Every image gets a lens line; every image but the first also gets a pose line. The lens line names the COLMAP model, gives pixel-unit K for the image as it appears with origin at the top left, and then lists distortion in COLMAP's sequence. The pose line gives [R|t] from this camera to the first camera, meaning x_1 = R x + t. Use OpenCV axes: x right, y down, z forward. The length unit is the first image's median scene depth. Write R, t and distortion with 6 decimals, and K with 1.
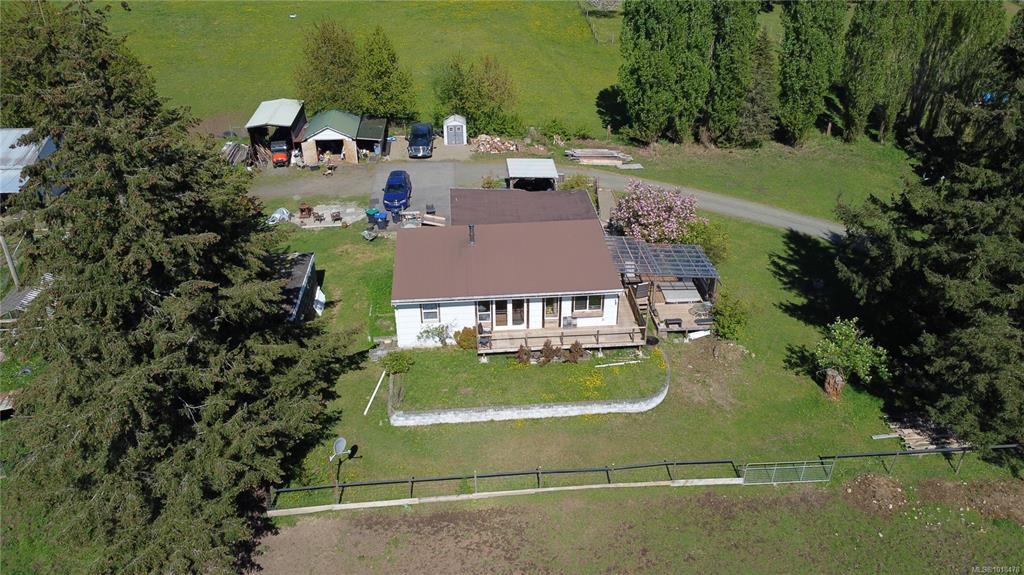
lens RADIAL K [[769.6, 0, 513.2], [0, 769.6, 288.0], [0, 0, 1]] dist [-0.003901, 0.012725]
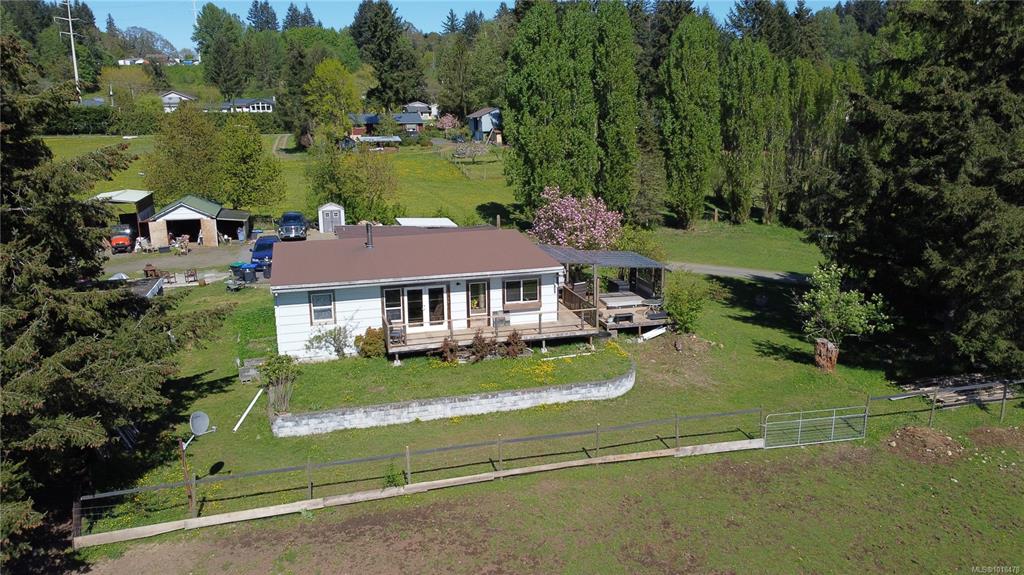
lens RADIAL K [[769.6, 0, 511.6], [0, 769.6, 286.4], [0, 0, 1]] dist [-0.003901, 0.012725]
pose [[0.982176, -0.046388, 0.182147, -0.060628], [0.096956, 0.955226, -0.279539, 0.240284], [-0.161025, 0.292217, 0.942698, 0.236413]]
